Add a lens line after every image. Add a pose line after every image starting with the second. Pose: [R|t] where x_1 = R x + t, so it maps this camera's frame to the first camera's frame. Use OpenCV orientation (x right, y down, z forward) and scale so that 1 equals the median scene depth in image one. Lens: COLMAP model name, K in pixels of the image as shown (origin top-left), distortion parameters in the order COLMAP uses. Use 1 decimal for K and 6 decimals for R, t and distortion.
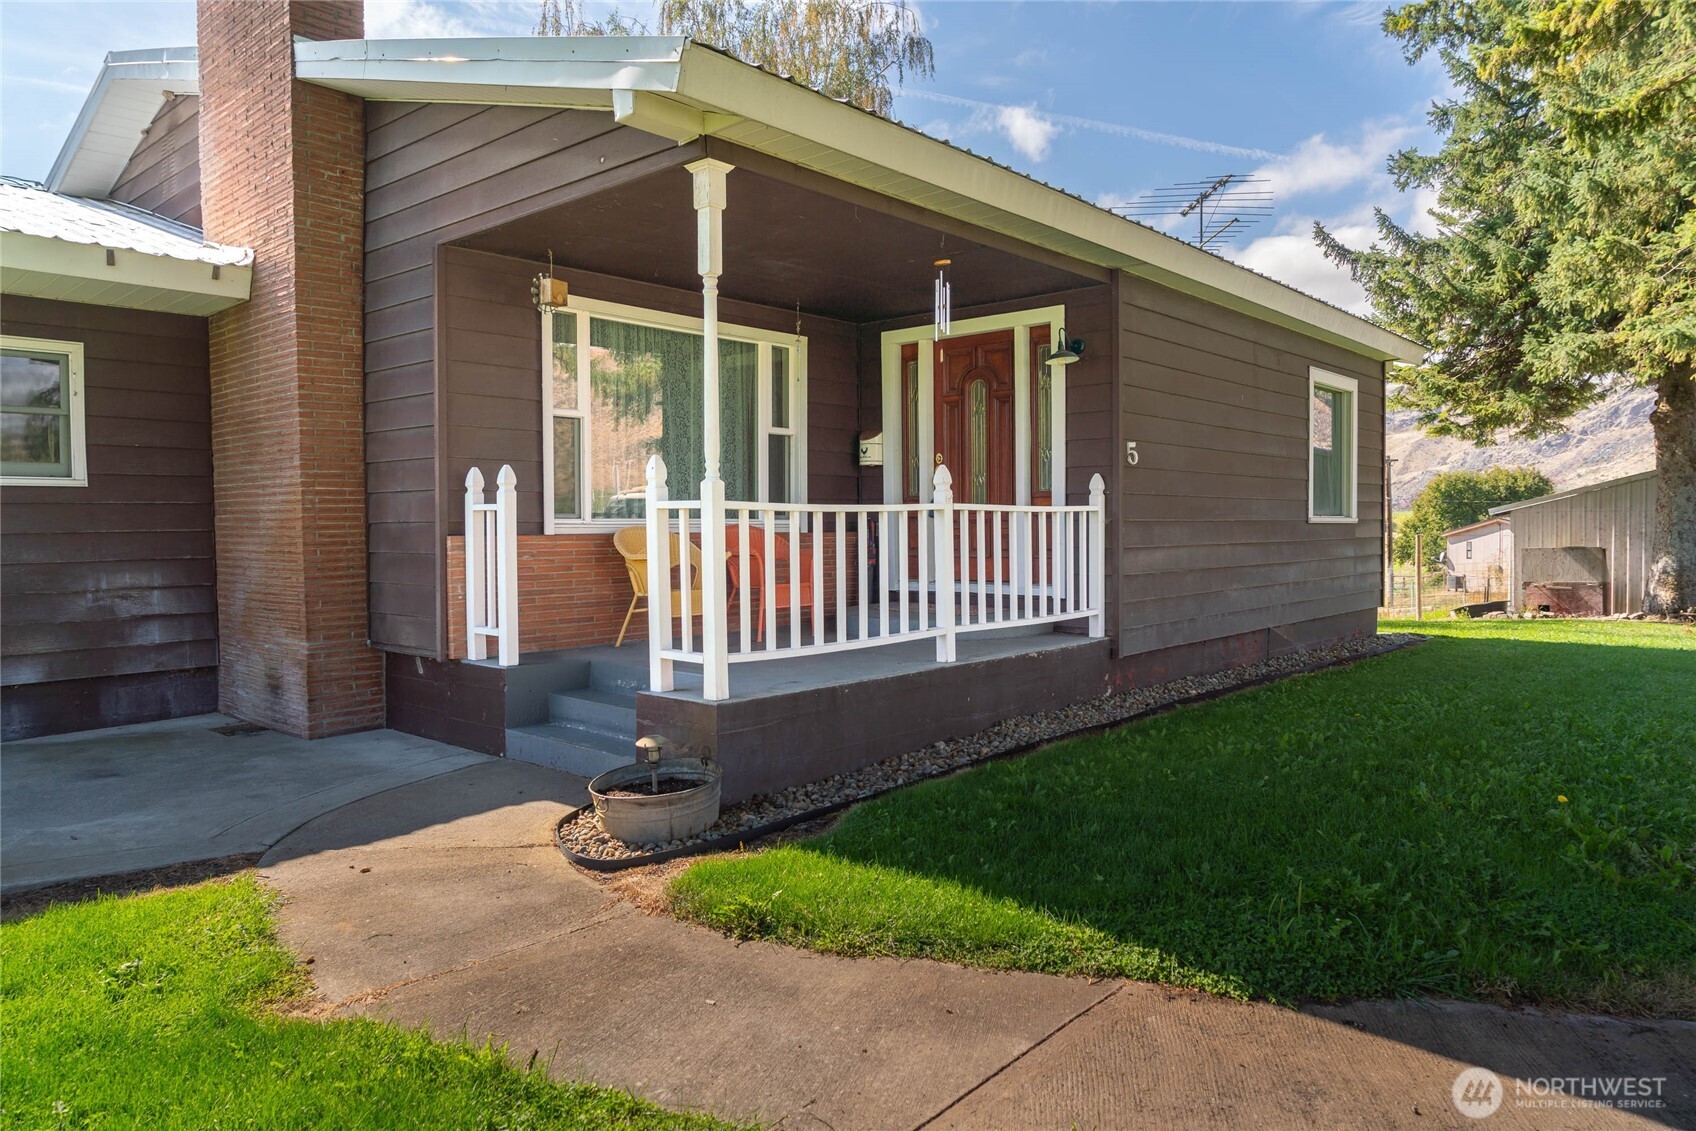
lens RADIAL K [[1117.1, 0, 879.5], [0, 1117.1, 561.2], [0, 0, 1]] dist [-0.004643, -0.000442]
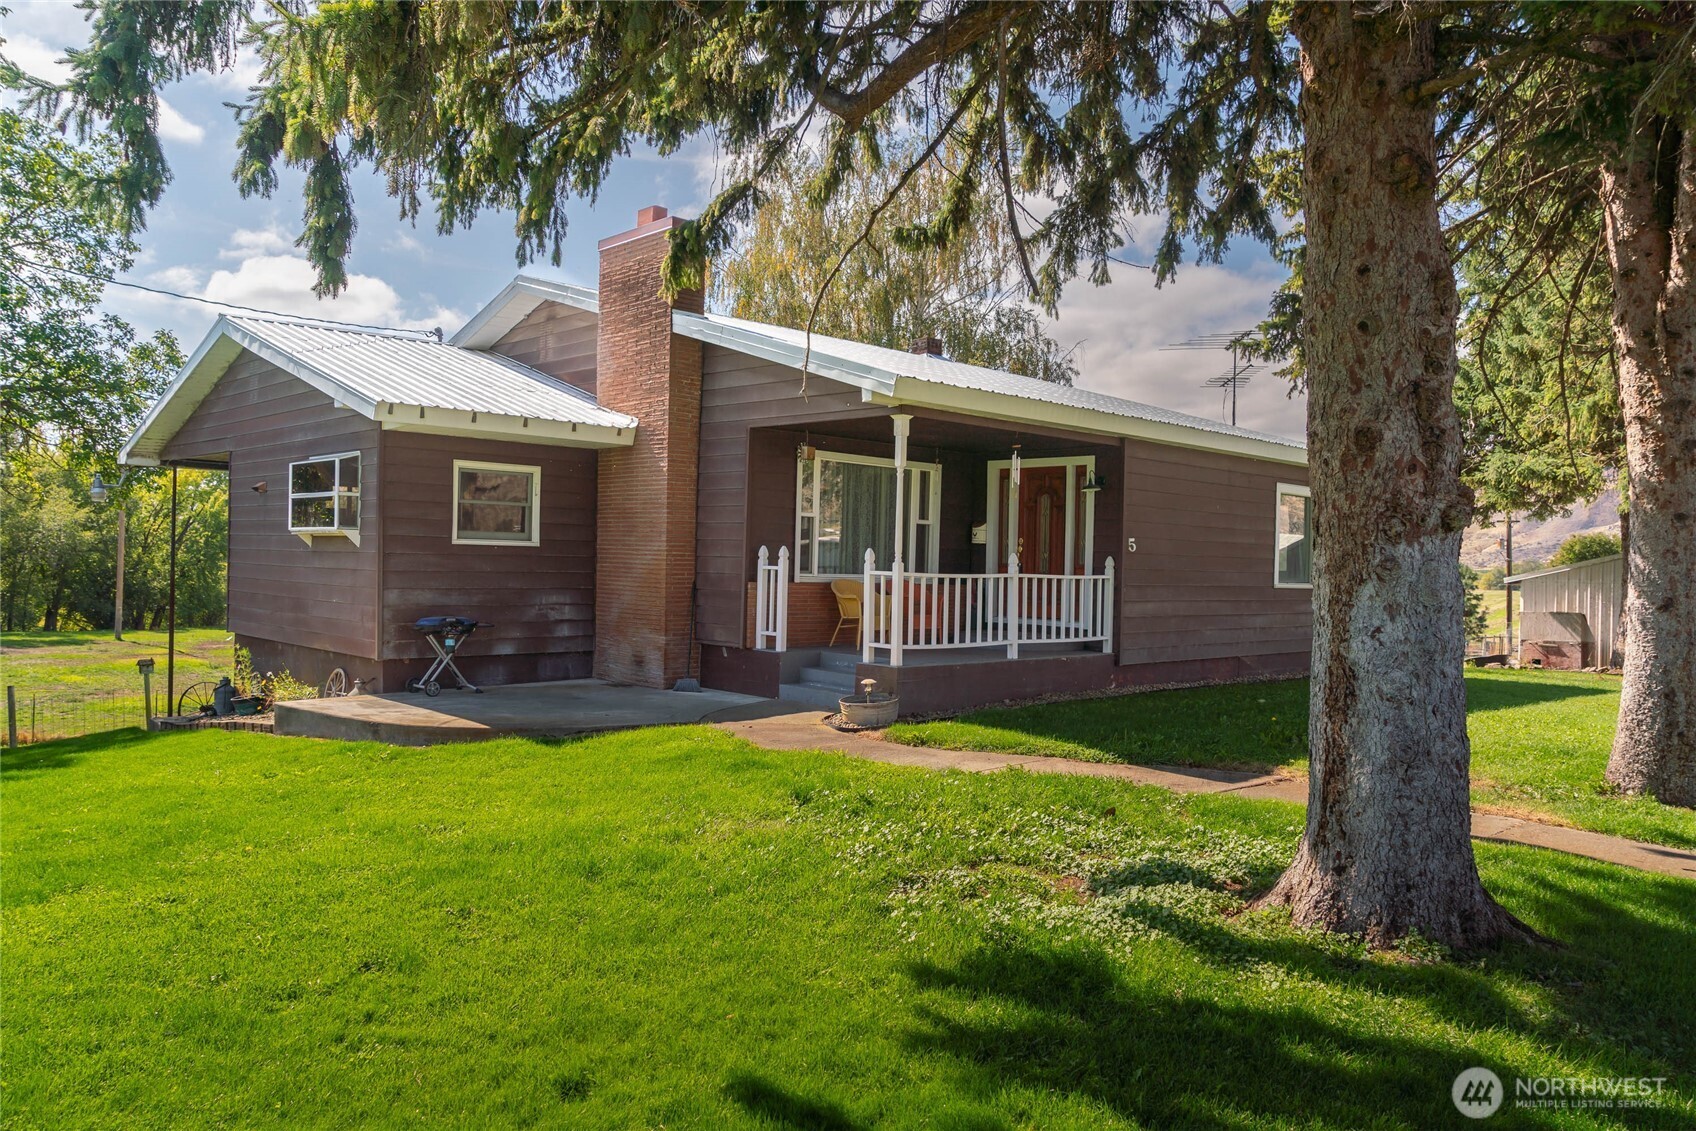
lens RADIAL K [[1170.9, 0, 879.6], [0, 1170.9, 559.0], [0, 0, 1]] dist [-0.001294, -0.000371]
pose [[0.994117, 0.031221, -0.103711, 0.031231], [-0.035014, 0.998775, -0.034954, -0.000086], [0.102493, 0.038380, 0.993993, -0.823222]]
